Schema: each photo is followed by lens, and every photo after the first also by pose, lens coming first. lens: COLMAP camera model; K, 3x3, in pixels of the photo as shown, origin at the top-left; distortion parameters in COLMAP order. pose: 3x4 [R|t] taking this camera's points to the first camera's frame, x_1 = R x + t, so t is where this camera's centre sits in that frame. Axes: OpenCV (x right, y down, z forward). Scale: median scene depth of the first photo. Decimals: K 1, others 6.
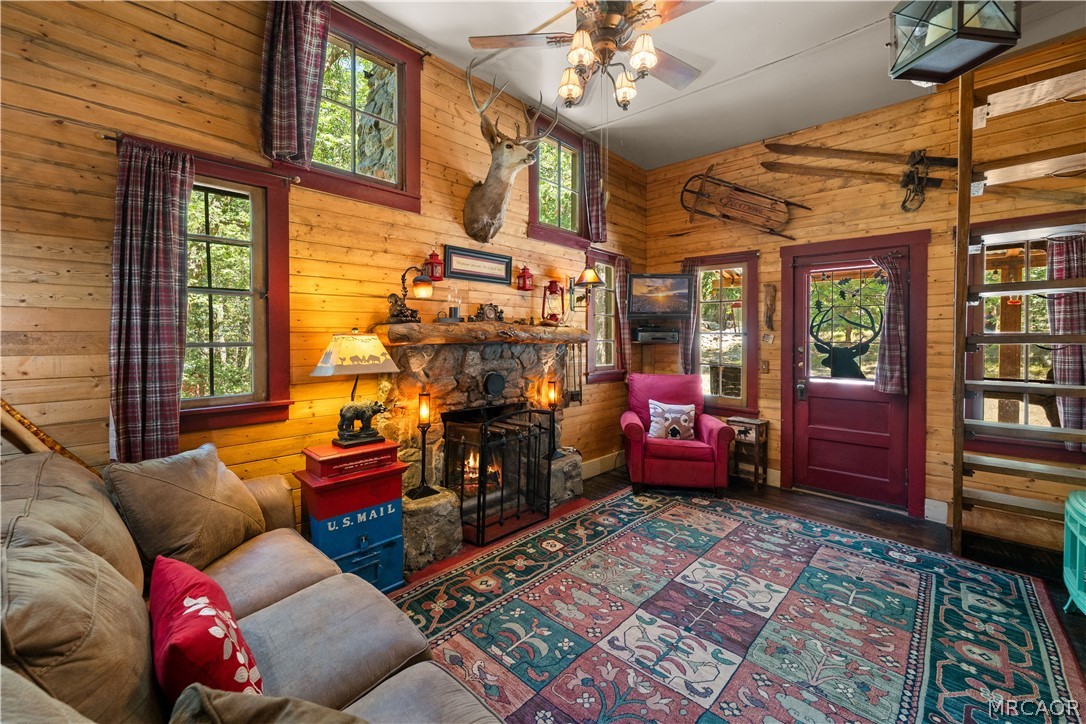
lens RADIAL K [[441.3, 0, 544.4], [0, 441.3, 337.6], [0, 0, 1]] dist [0.000286, 0.000067]
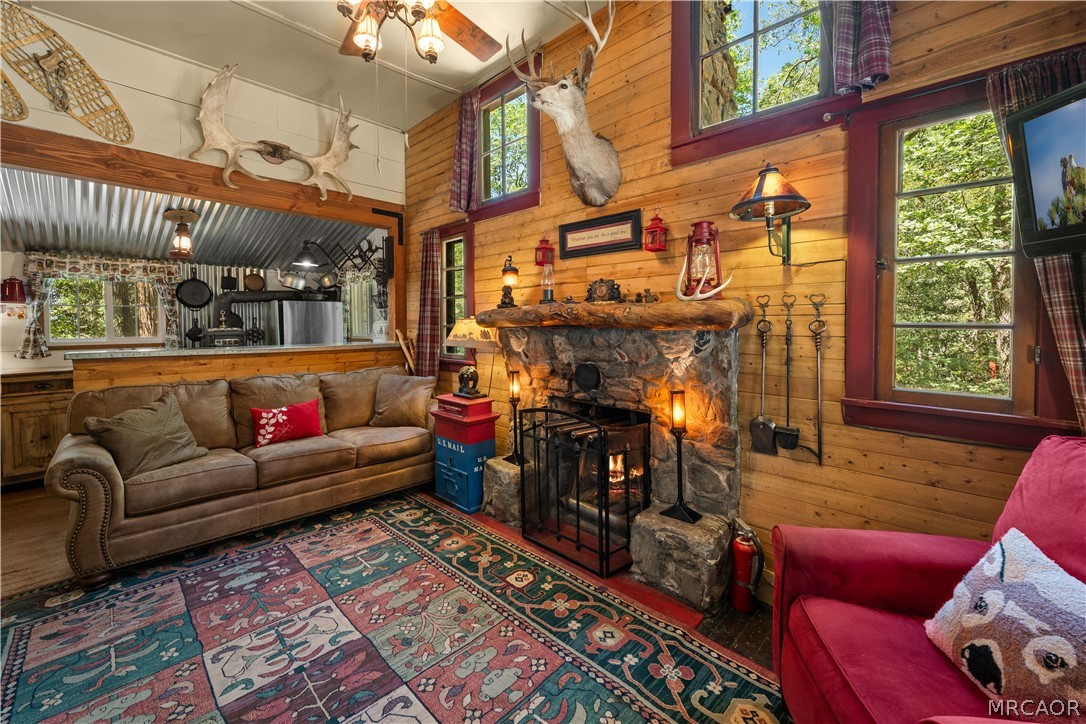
lens RADIAL K [[444.4, 0, 541.6], [0, 444.4, 329.5], [0, 0, 1]] dist [-0.000438, 0.000325]
pose [[-0.026950, 0.009966, -0.999587, 0.833676], [0.000261, 0.999950, 0.009962, 0.009985], [0.999637, 0.000007, -0.026951, 1.078296]]
